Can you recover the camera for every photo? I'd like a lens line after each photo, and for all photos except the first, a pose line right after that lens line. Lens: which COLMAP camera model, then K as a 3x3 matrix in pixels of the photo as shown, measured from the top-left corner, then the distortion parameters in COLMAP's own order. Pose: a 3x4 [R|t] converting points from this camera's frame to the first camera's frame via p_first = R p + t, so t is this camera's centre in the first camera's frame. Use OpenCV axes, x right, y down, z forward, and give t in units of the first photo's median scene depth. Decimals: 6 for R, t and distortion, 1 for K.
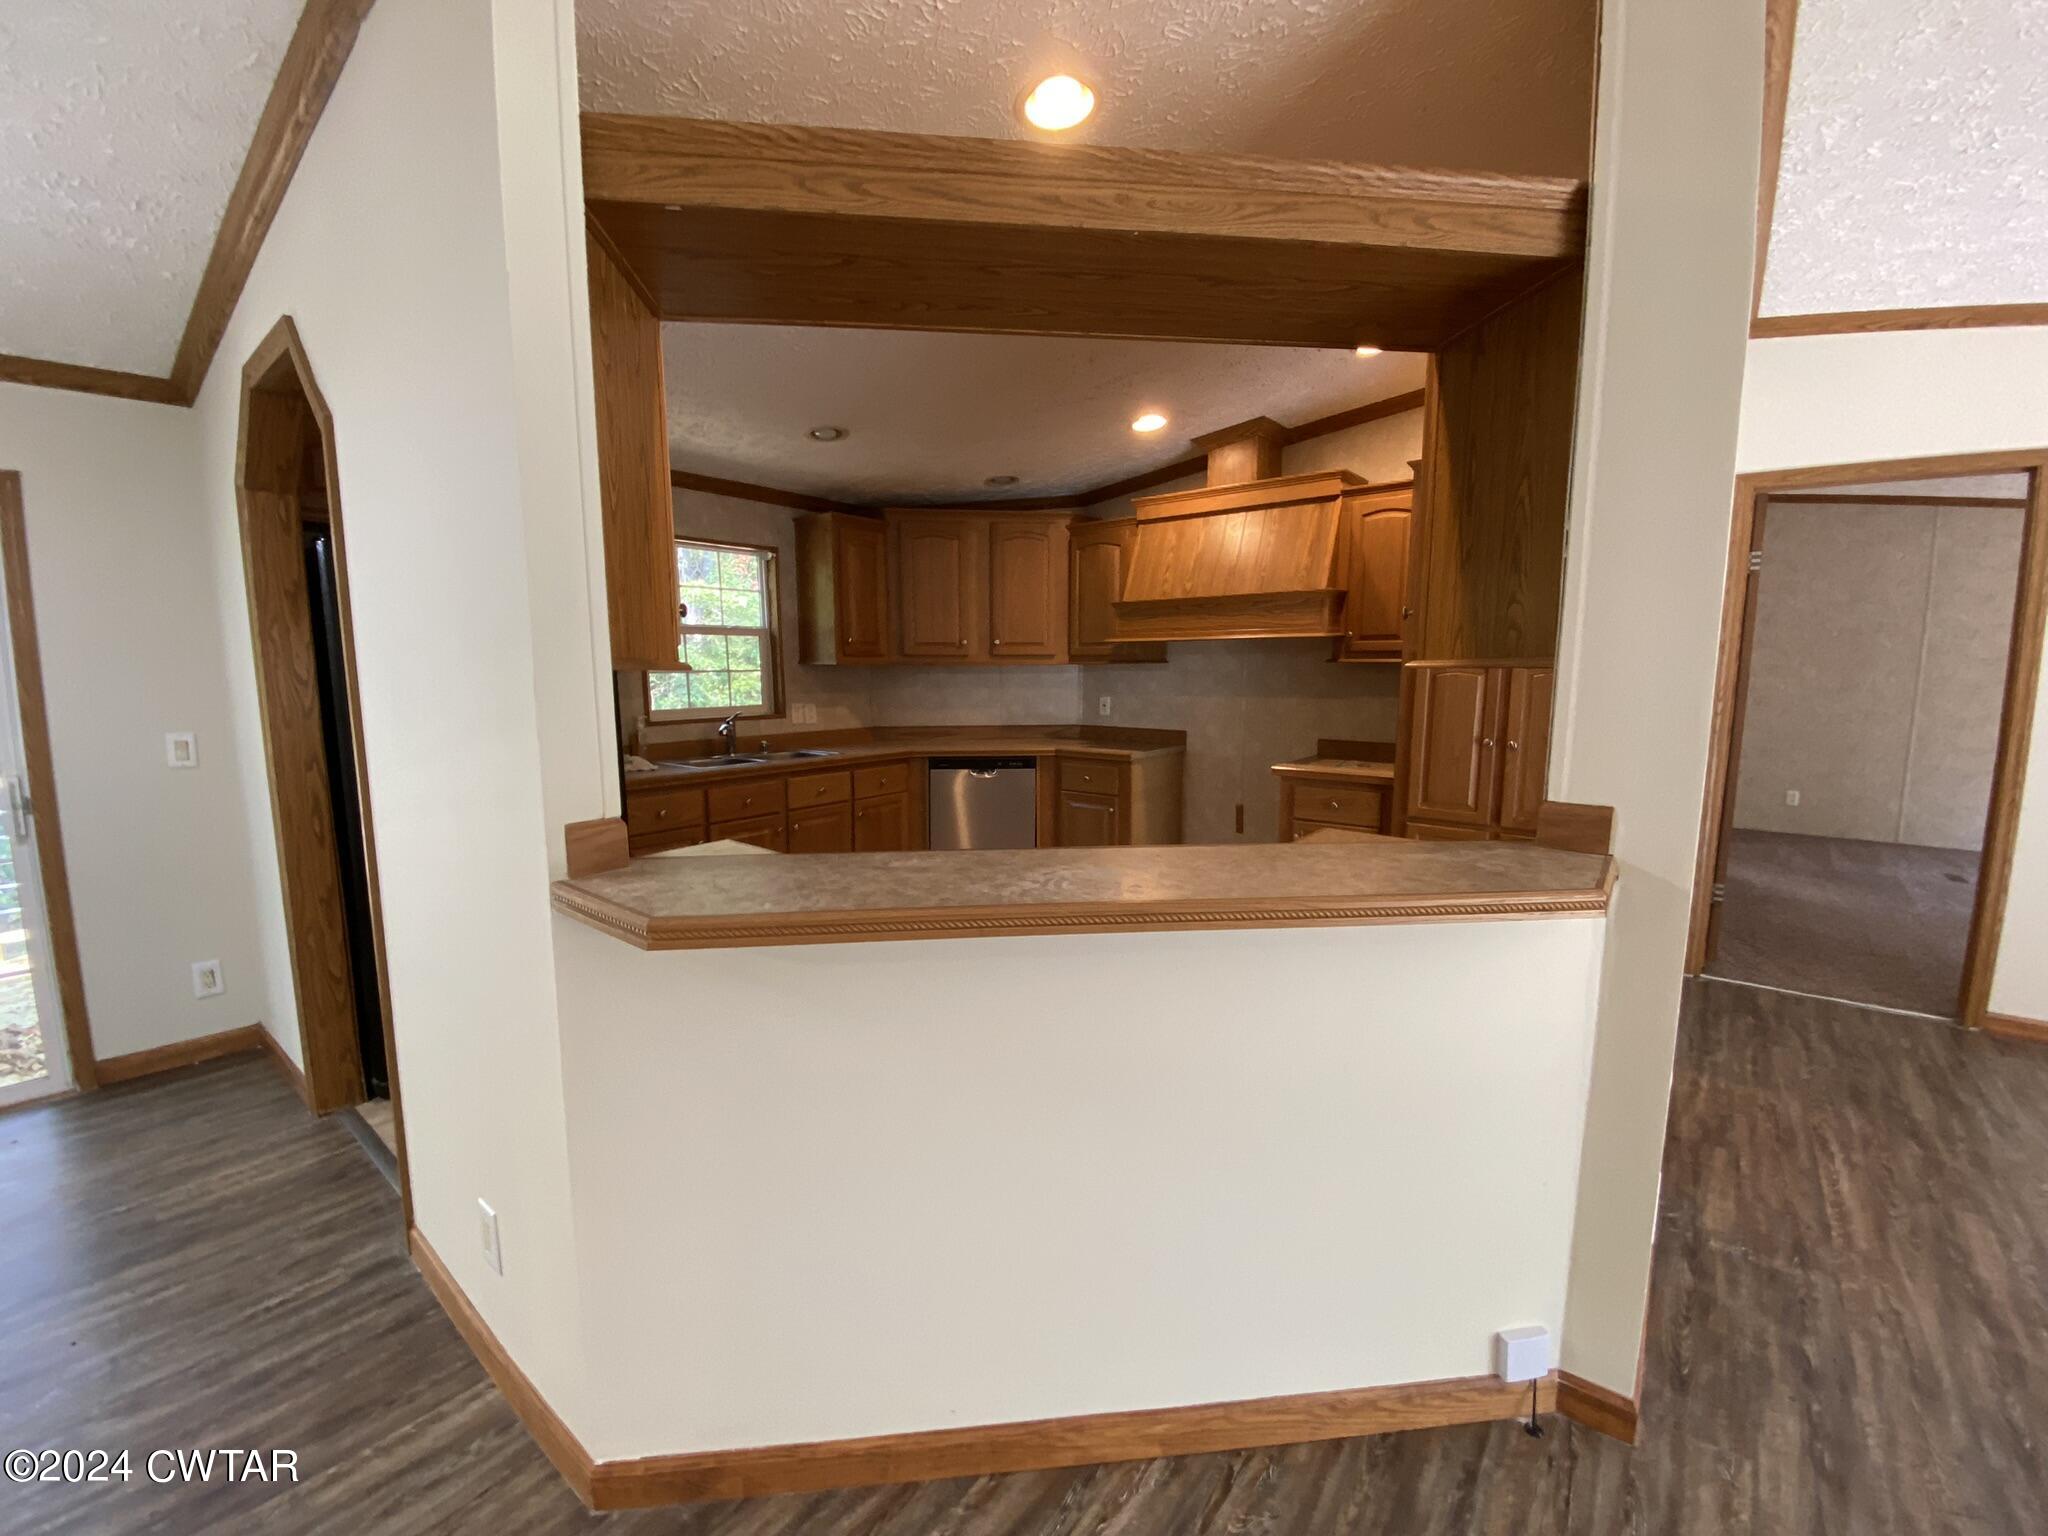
lens RADIAL K [[828.4, 0, 1021.8], [0, 828.4, 771.2], [0, 0, 1]] dist [-0.000497, -0.000063]
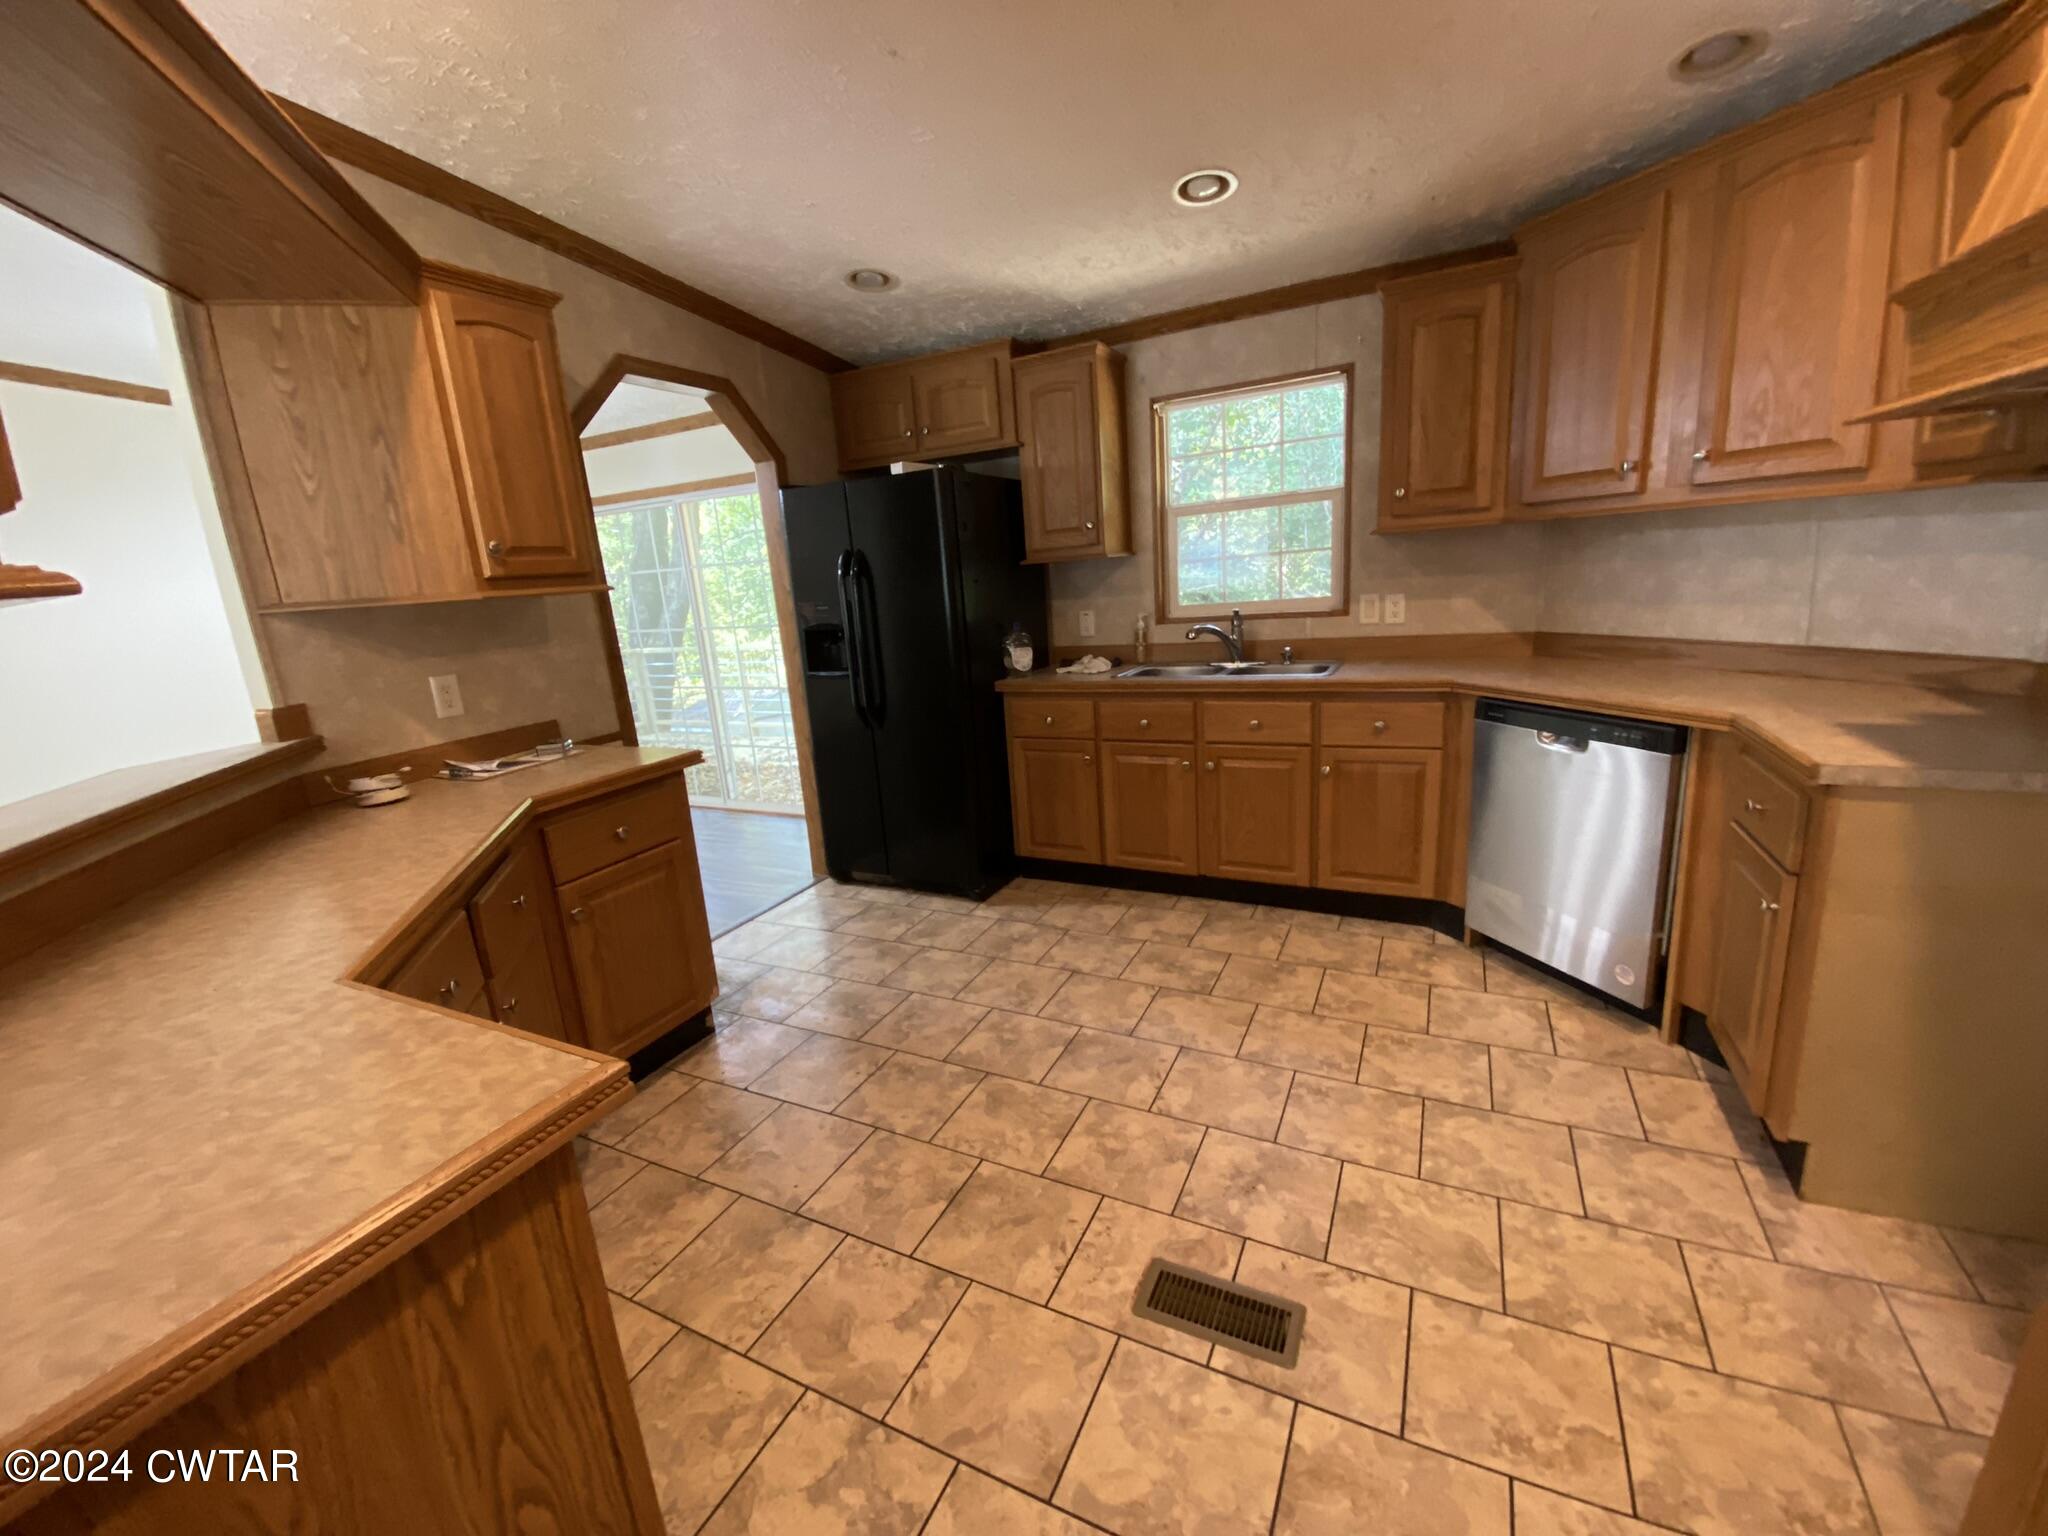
lens RADIAL K [[828.4, 0, 1023.7], [0, 828.4, 755.0], [0, 0, 1]] dist [-0.000497, -0.000063]
pose [[0.225769, 0.198576, -0.953727, 0.352726], [-0.054363, 0.980047, 0.191187, -0.067248], [0.972663, 0.008684, 0.232060, 0.566337]]
